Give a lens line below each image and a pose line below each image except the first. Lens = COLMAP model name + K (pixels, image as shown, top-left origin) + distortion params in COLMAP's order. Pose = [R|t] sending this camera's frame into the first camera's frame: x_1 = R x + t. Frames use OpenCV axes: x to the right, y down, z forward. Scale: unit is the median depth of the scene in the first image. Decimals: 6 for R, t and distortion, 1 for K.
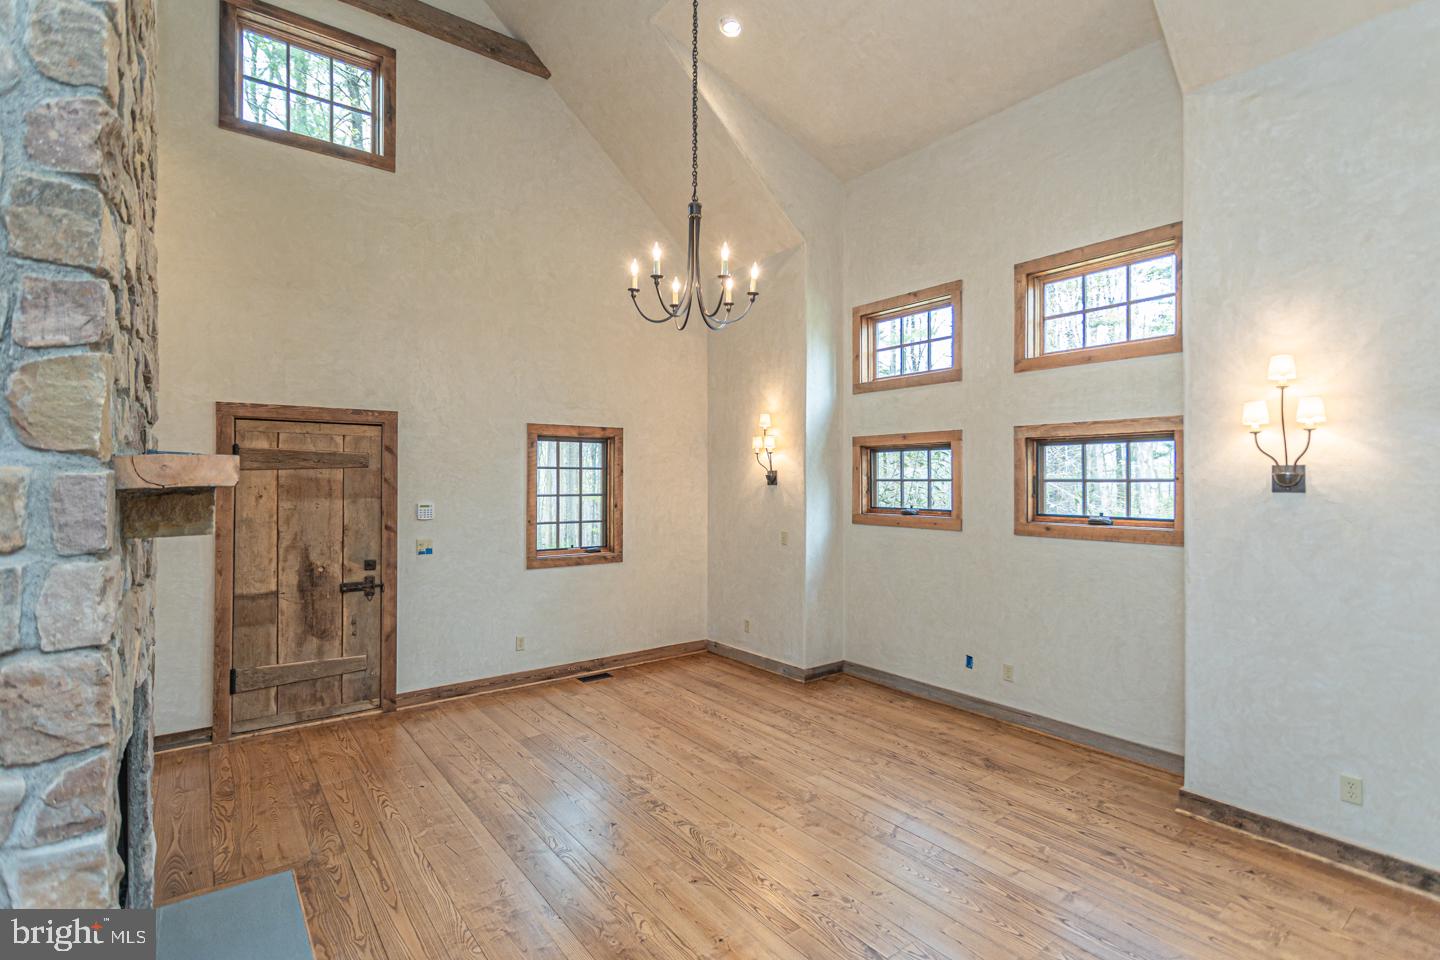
lens RADIAL K [[688.8, 0, 732.2], [0, 688.8, 475.4], [0, 0, 1]] dist [0.000141, 0.002263]
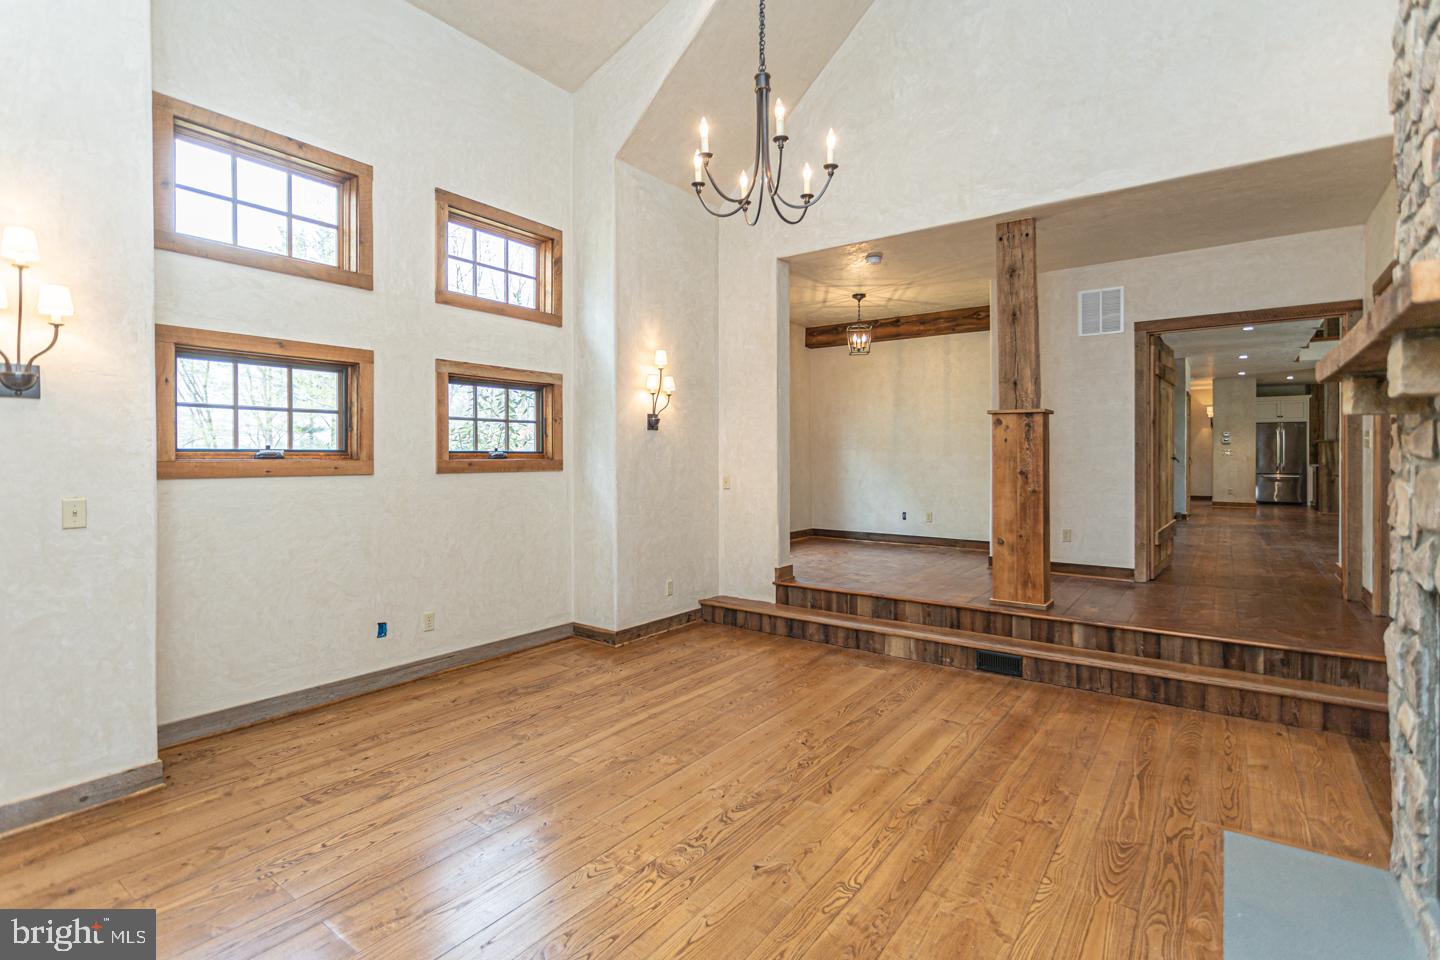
lens RADIAL K [[688.8, 0, 709.9], [0, 688.8, 457.3], [0, 0, 1]] dist [0.000141, 0.002263]
pose [[-0.269507, 0.001530, 0.962997, -0.596327], [-0.003751, 0.999989, -0.002638, 0.064744], [-0.962991, -0.004323, -0.269498, 0.882874]]
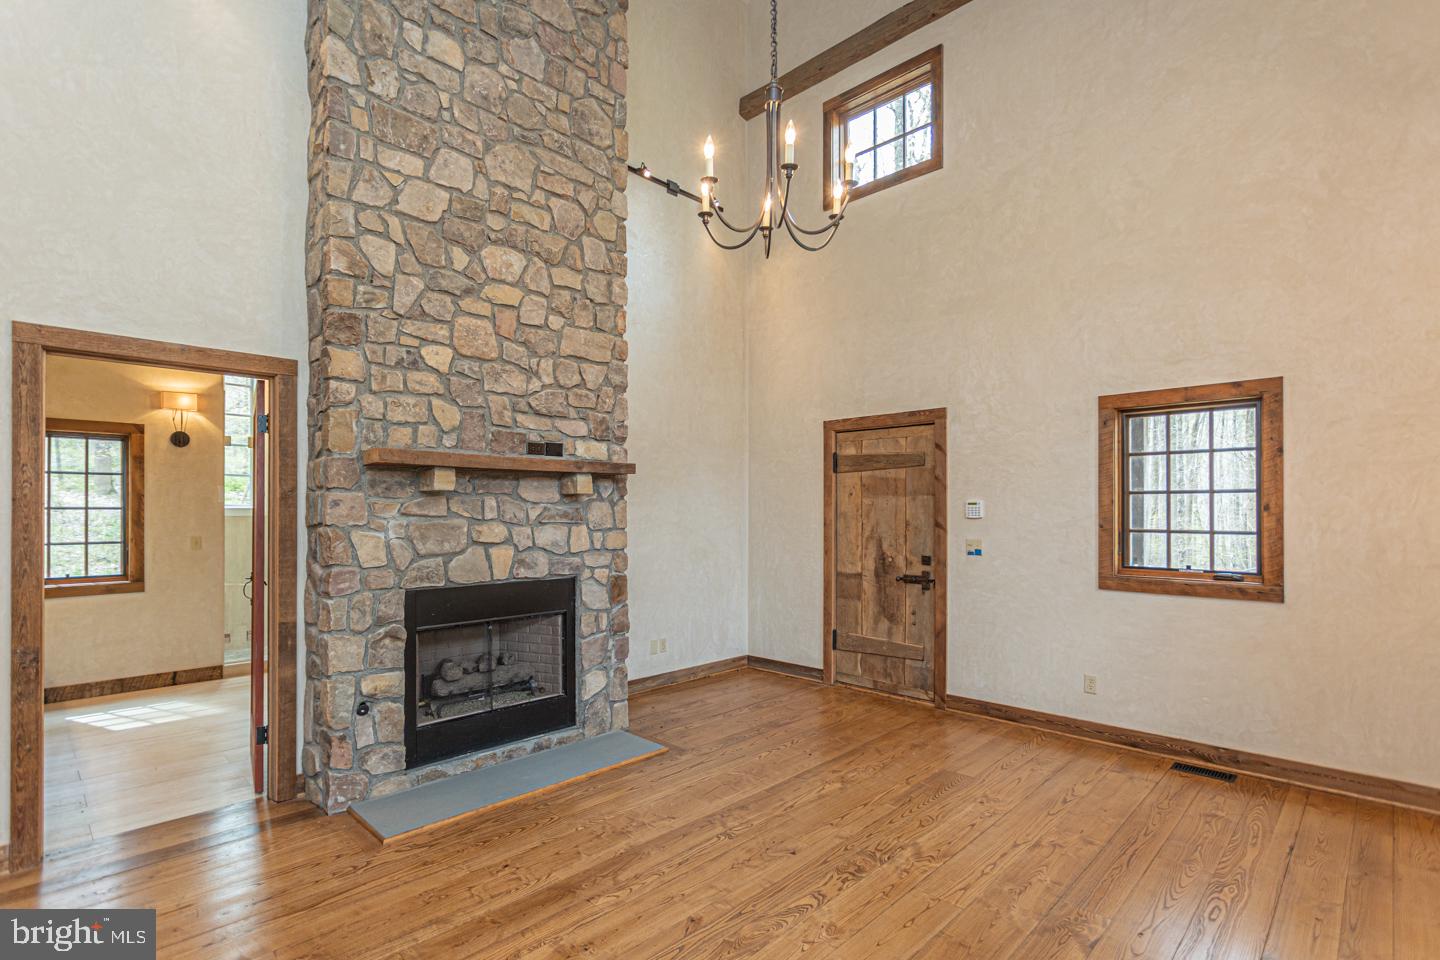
lens RADIAL K [[688.8, 0, 694.8], [0, 688.8, 506.5], [0, 0, 1]] dist [0.000141, 0.002263]
pose [[0.119178, -0.007708, -0.992843, 0.476721], [0.005700, 0.999959, -0.007079, 0.057337], [0.992857, -0.004816, 0.119217, 0.555239]]
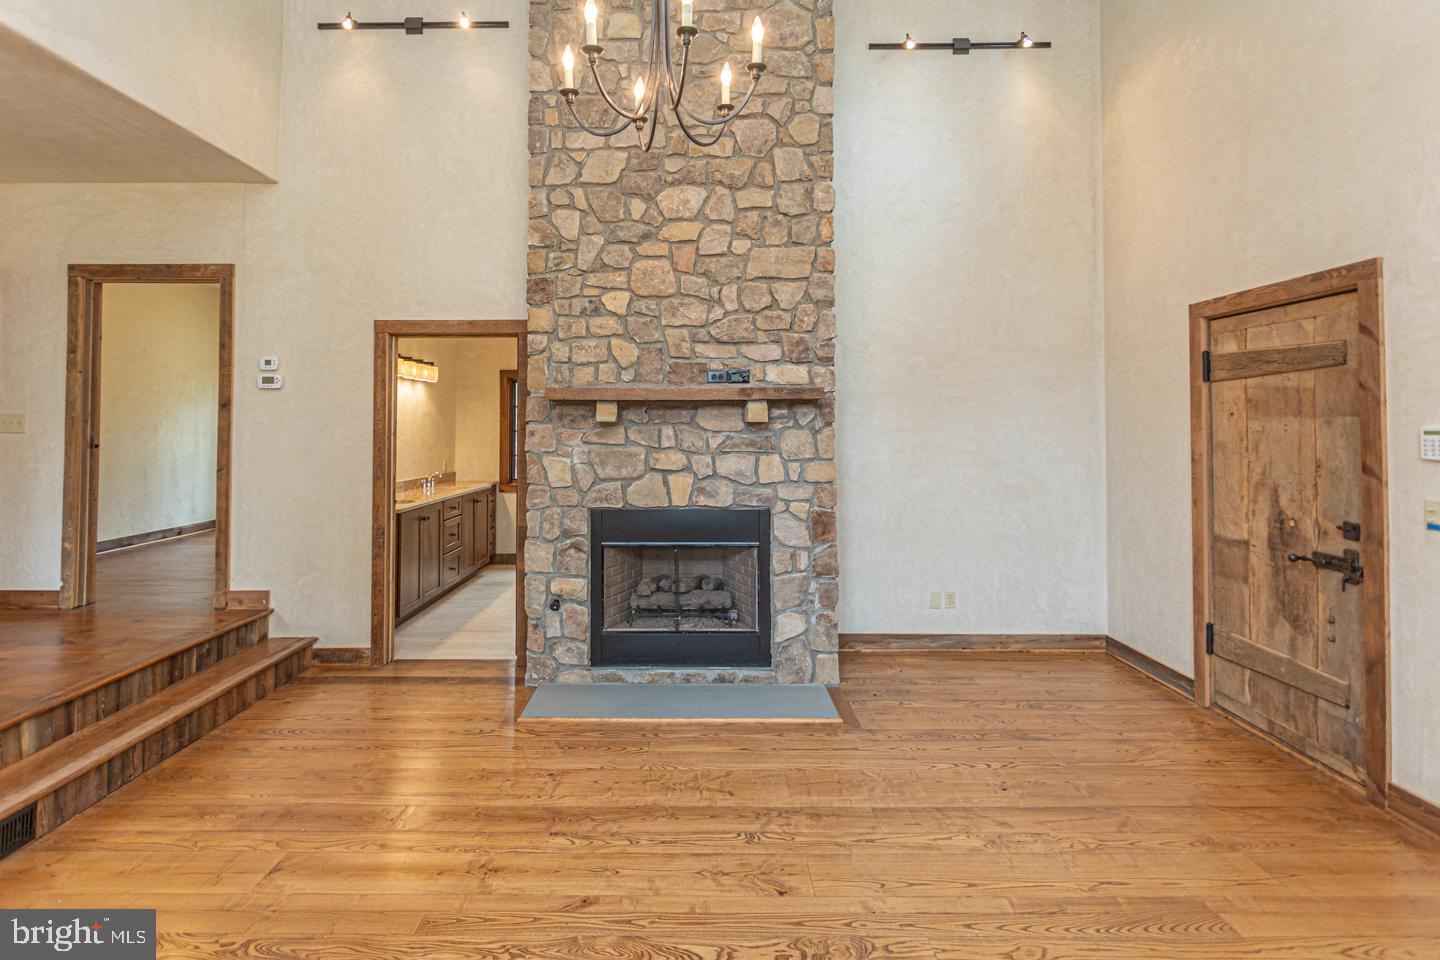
lens RADIAL K [[688.8, 0, 693.8], [0, 688.8, 411.1], [0, 0, 1]] dist [0.000141, 0.002263]
pose [[-0.620171, -0.017387, -0.784274, 0.291810], [0.004873, 0.999650, -0.026016, 0.042564], [0.784451, -0.019956, -0.619869, 0.966117]]
